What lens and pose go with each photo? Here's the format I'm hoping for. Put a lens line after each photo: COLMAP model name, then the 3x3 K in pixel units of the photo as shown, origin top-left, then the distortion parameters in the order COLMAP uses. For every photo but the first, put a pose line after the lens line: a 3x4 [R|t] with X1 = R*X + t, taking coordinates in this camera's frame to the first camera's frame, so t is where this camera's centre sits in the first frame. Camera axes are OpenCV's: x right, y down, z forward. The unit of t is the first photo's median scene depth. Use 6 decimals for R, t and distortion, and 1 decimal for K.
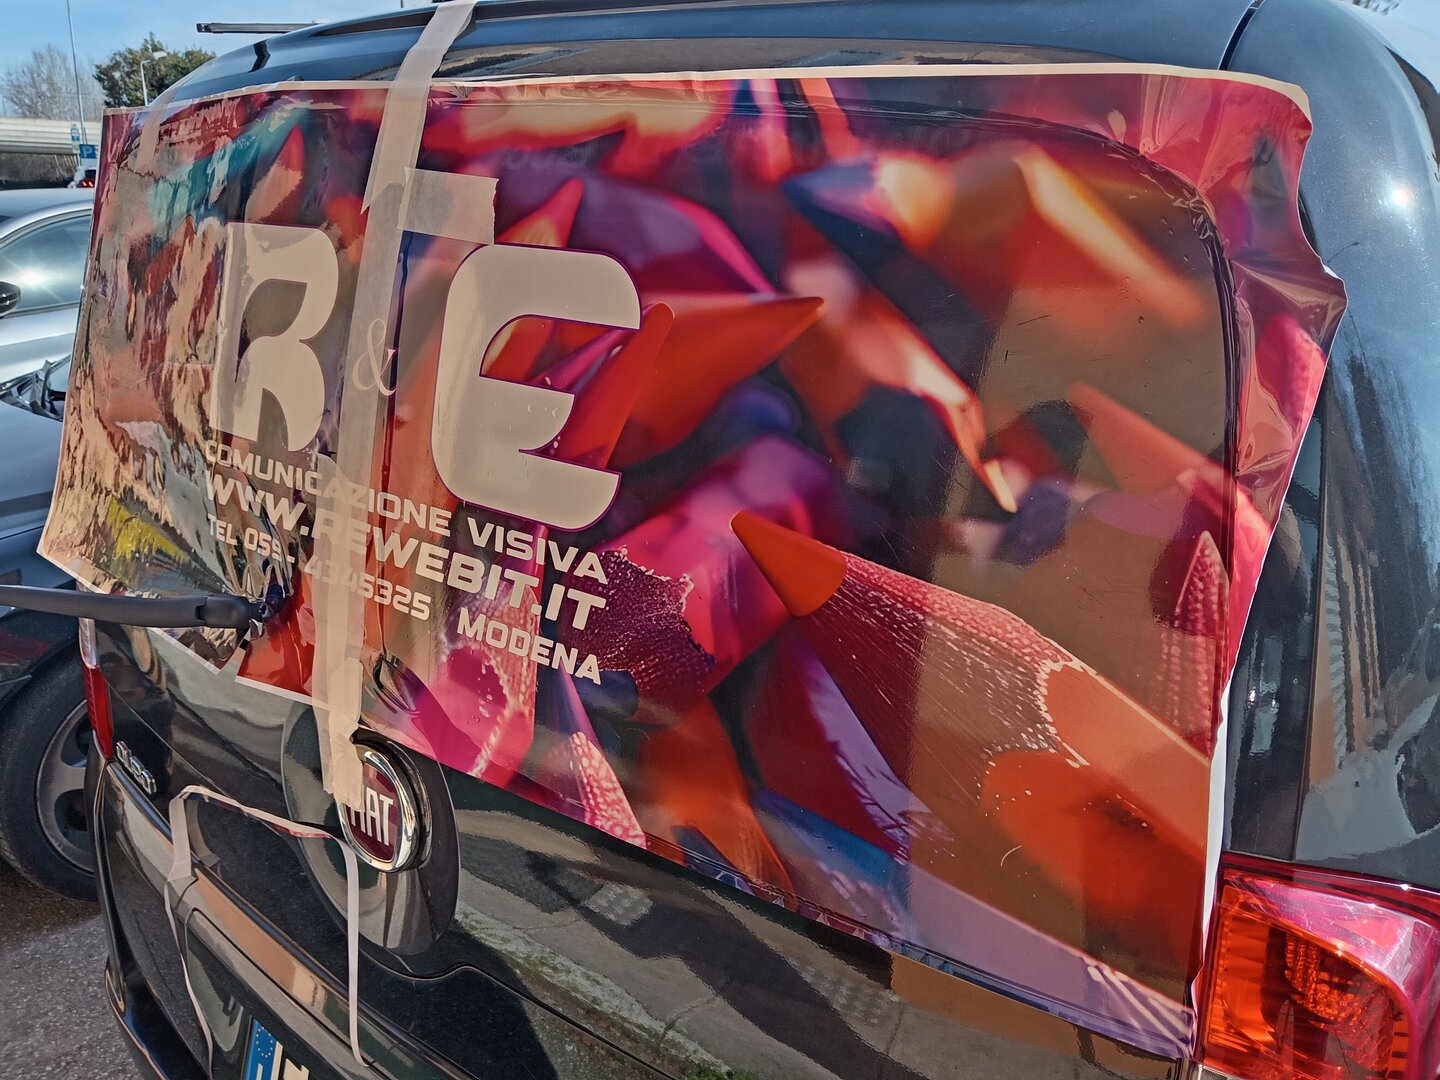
lens RADIAL K [[1118.2, 0, 684.1], [0, 1118.2, 508.4], [0, 0, 1]] dist [0.111553, -0.186672]
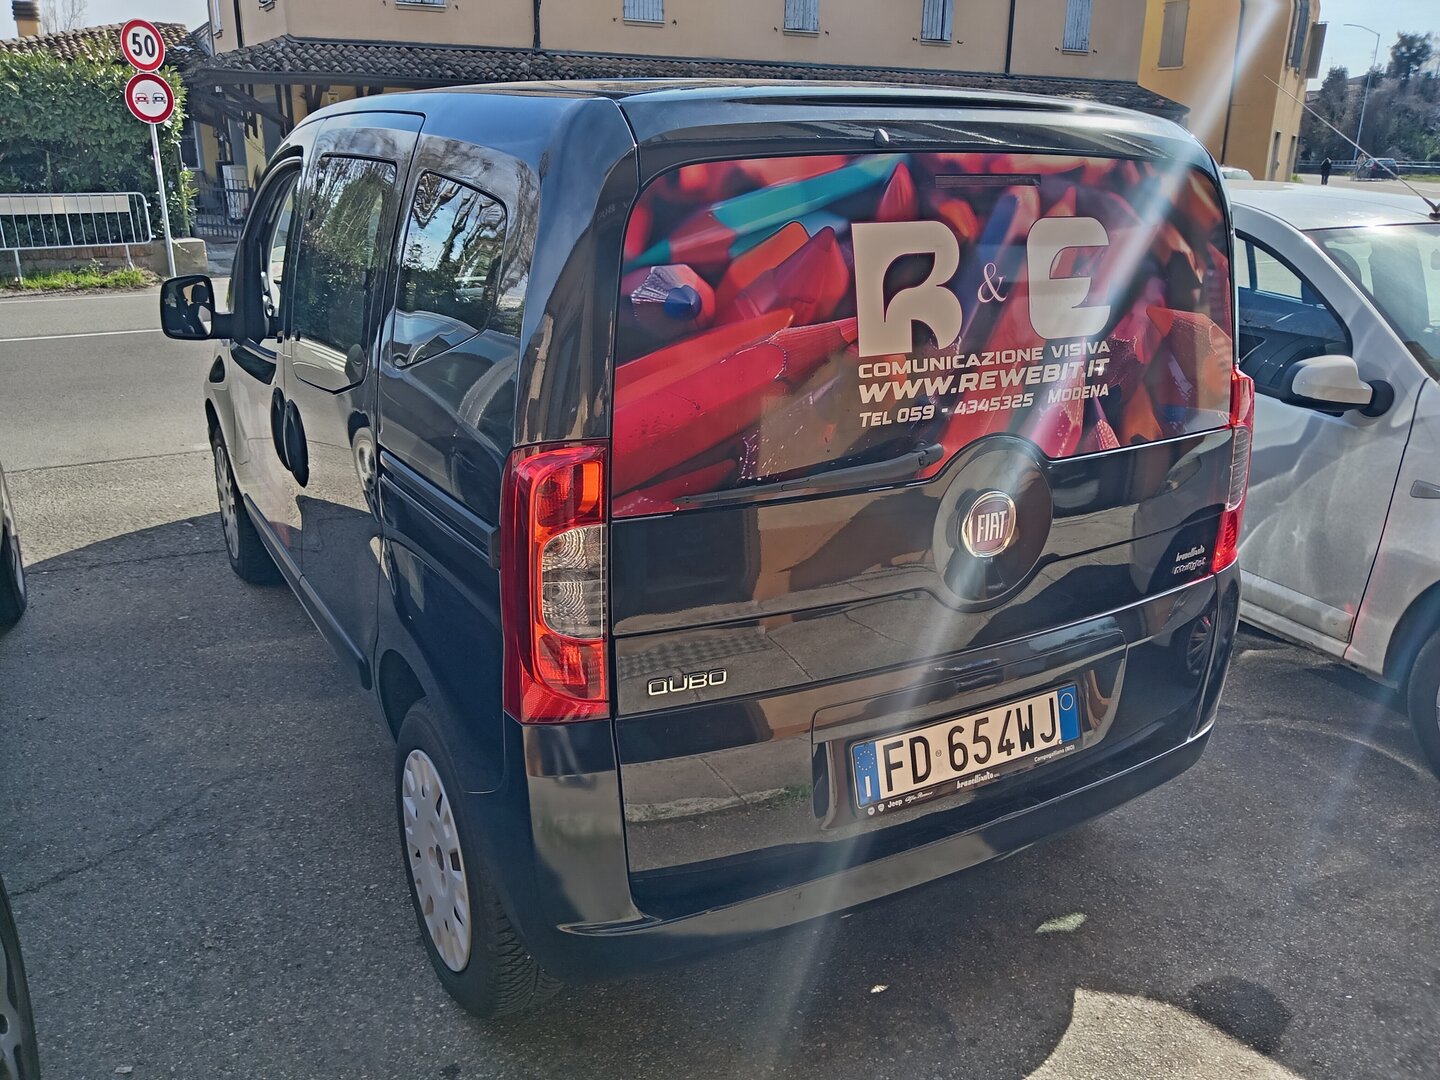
lens RADIAL K [[1118.2, 0, 684.1], [0, 1118.2, 508.4], [0, 0, 1]] dist [0.111553, -0.186672]
pose [[0.372564, -0.308376, 0.875272, -2.554135], [0.246648, 0.942156, 0.226953, -0.380644], [-0.894629, 0.131329, 0.427074, 0.785129]]
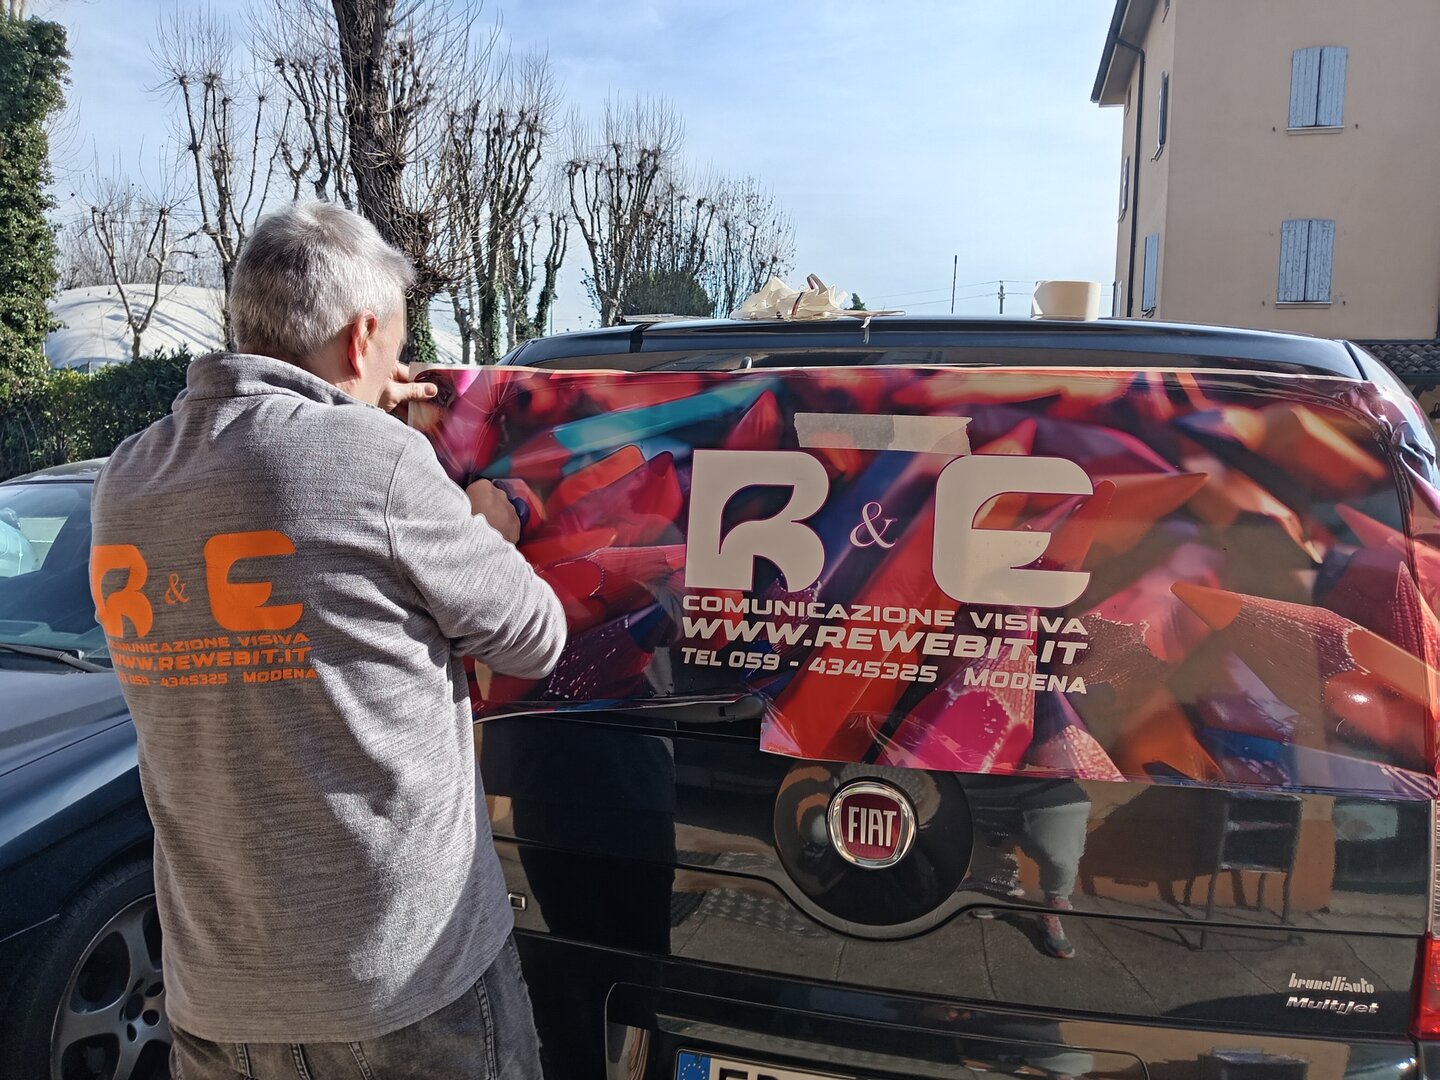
lens RADIAL K [[1118.2, 0, 684.1], [0, 1118.2, 508.4], [0, 0, 1]] dist [0.111553, -0.186672]
pose [[0.906351, -0.045466, 0.420072, -1.349759], [0.122582, 0.979729, -0.158443, 0.074122], [-0.404353, 0.195099, 0.893552, -0.387445]]
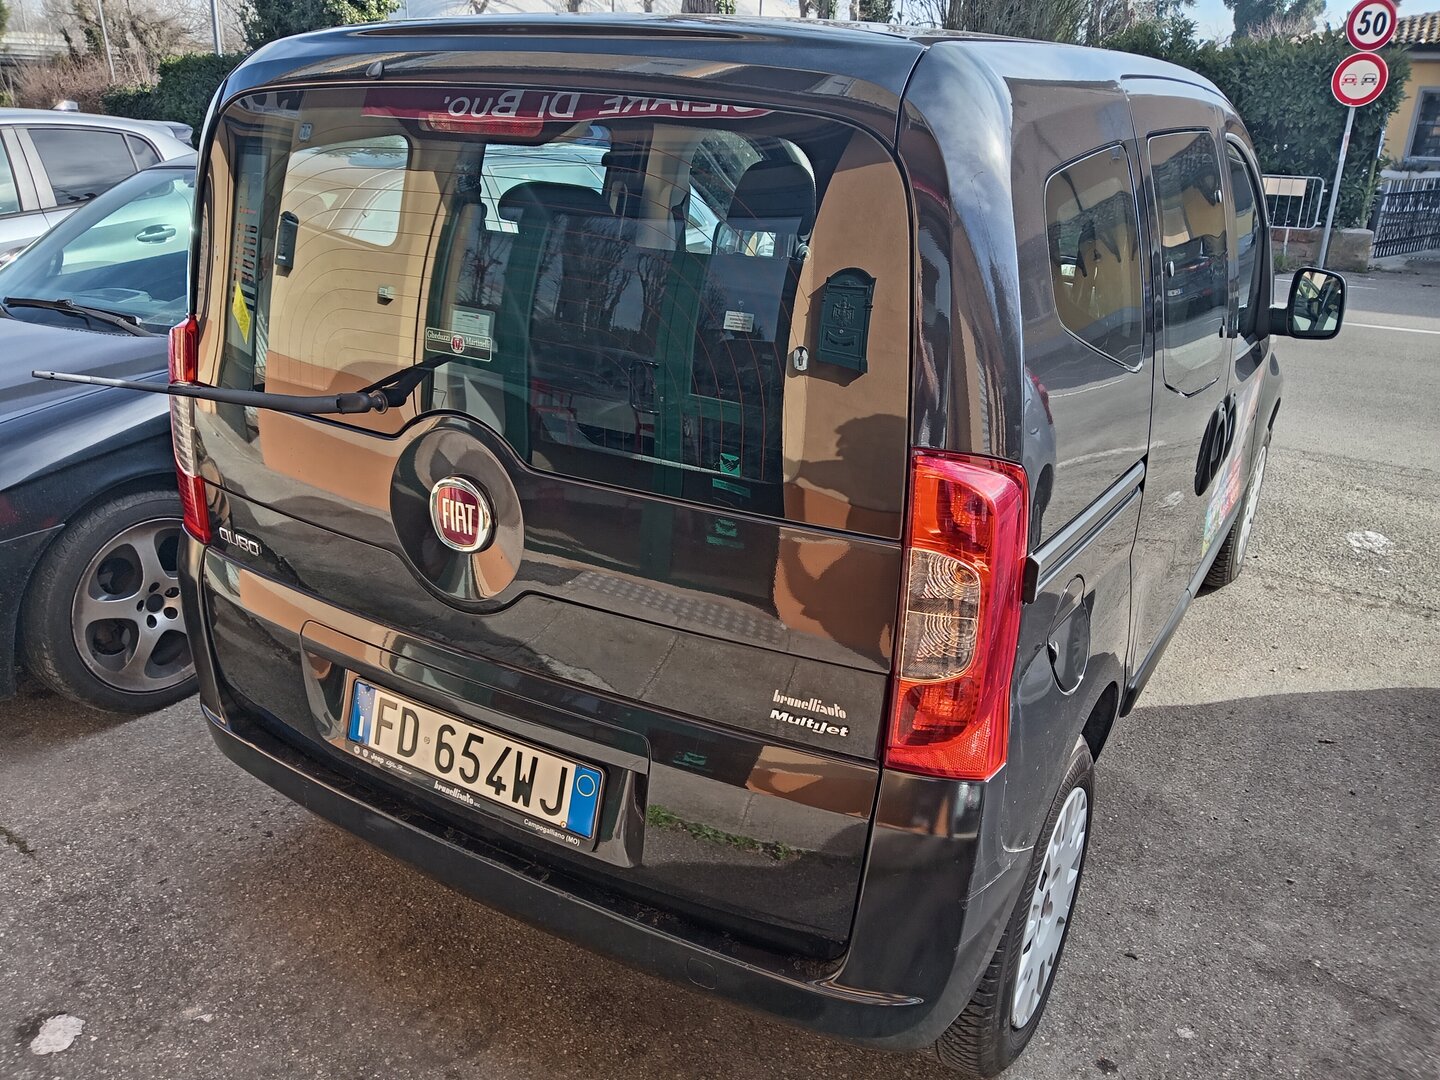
lens RADIAL K [[1118.2, 0, 684.1], [0, 1118.2, 508.4], [0, 0, 1]] dist [0.111553, -0.186672]
pose [[0.990048, -0.052333, 0.130635, -0.197122], [0.041972, 0.995842, 0.080847, 0.163020], [-0.134323, -0.074559, 0.988129, -0.844754]]
